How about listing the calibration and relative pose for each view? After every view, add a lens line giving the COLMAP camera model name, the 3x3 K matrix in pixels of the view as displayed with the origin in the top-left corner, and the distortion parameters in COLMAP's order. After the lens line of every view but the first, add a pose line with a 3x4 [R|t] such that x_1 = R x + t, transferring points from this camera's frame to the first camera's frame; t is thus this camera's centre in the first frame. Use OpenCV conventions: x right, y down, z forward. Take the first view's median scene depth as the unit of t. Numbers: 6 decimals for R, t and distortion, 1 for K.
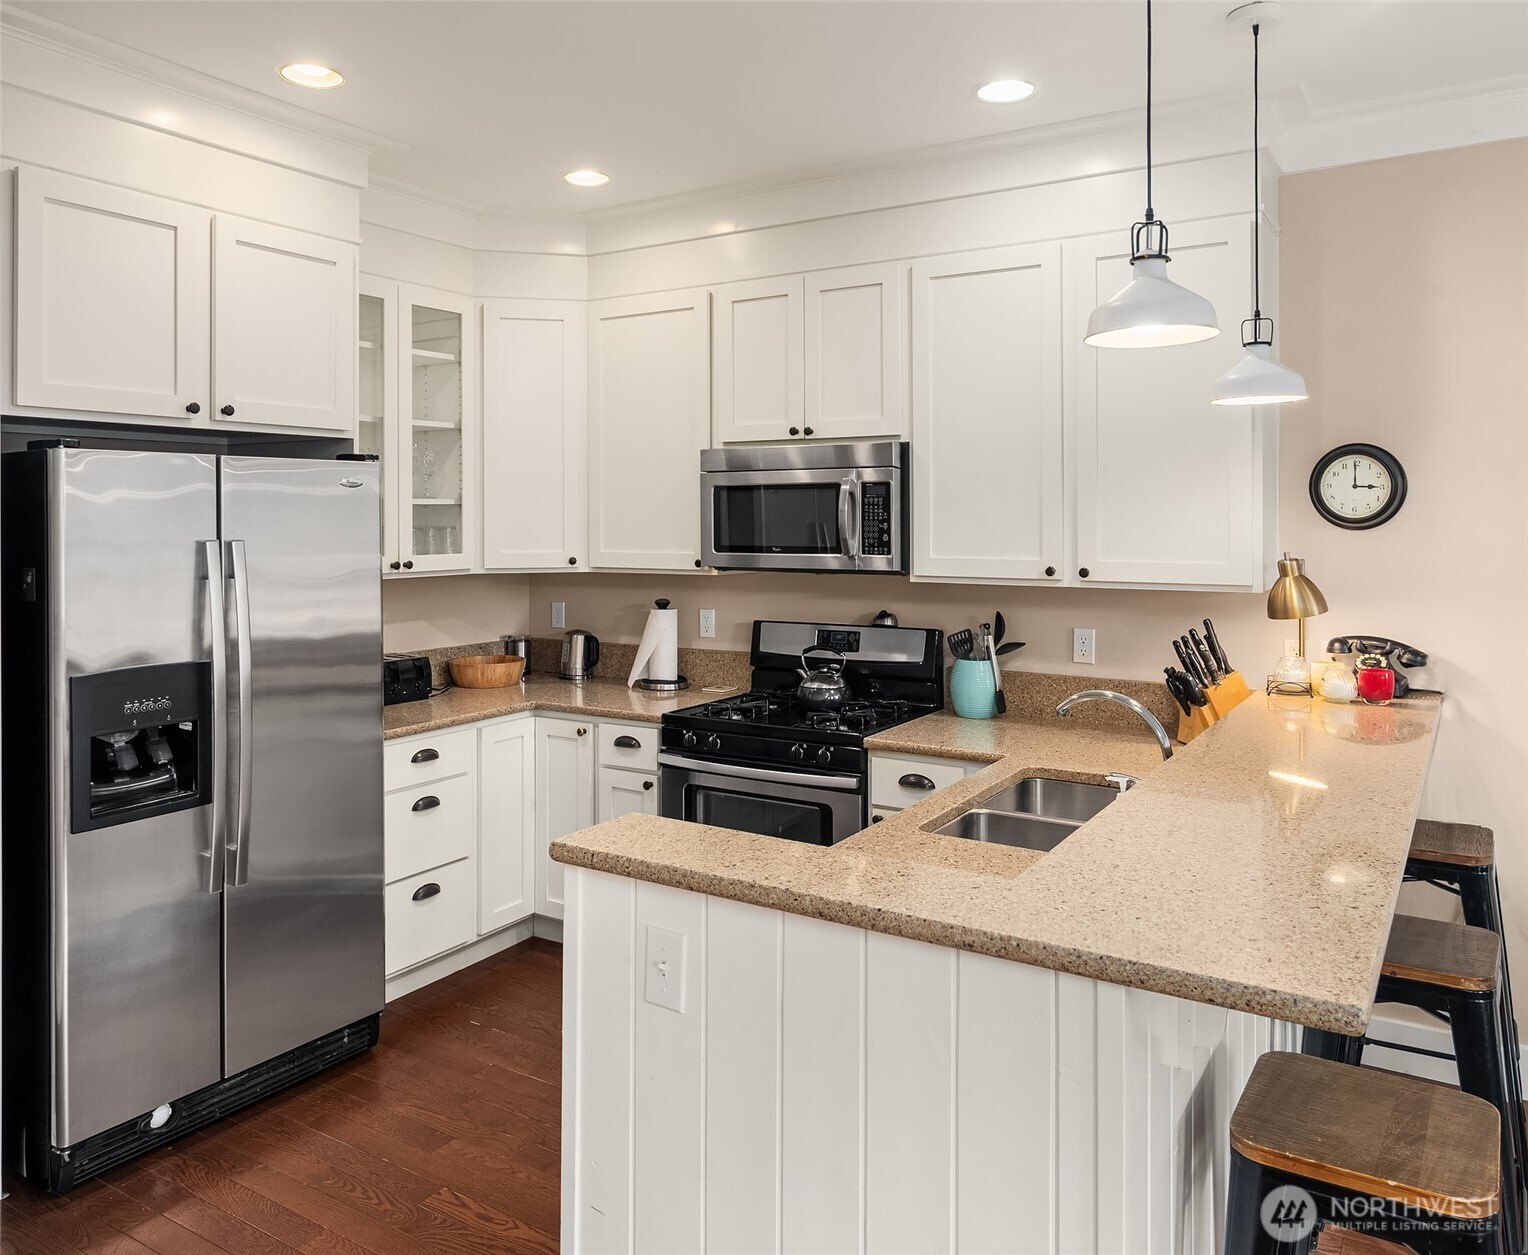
lens RADIAL K [[1145.3, 0, 762.9], [0, 1145.3, 514.6], [0, 0, 1]] dist [0.001943, 0.001120]
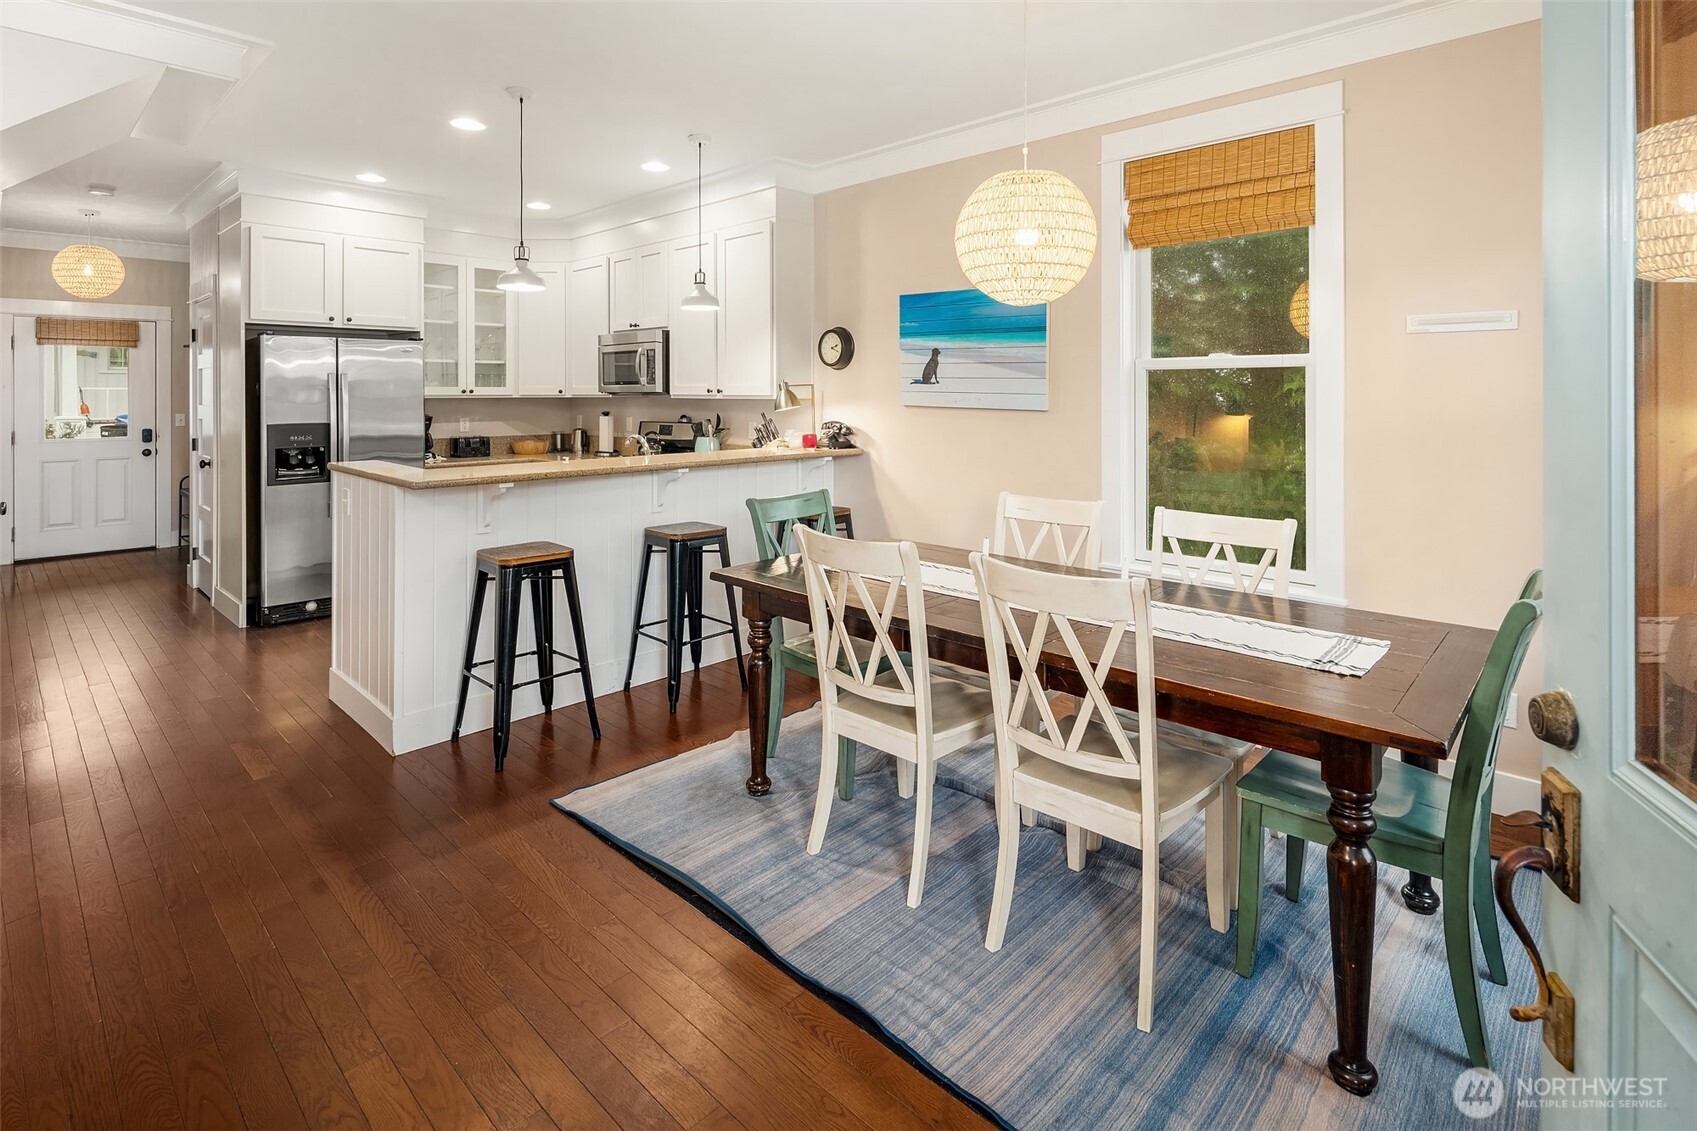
lens RADIAL K [[835.5, 0, 846.8], [0, 835.5, 398.1], [0, 0, 1]] dist [-0.001364, -0.000246]
pose [[0.979004, 0.003447, -0.203811, 0.857798], [-0.001640, 0.999958, 0.009034, 0.051978], [0.203833, -0.008510, 0.978969, -0.462731]]
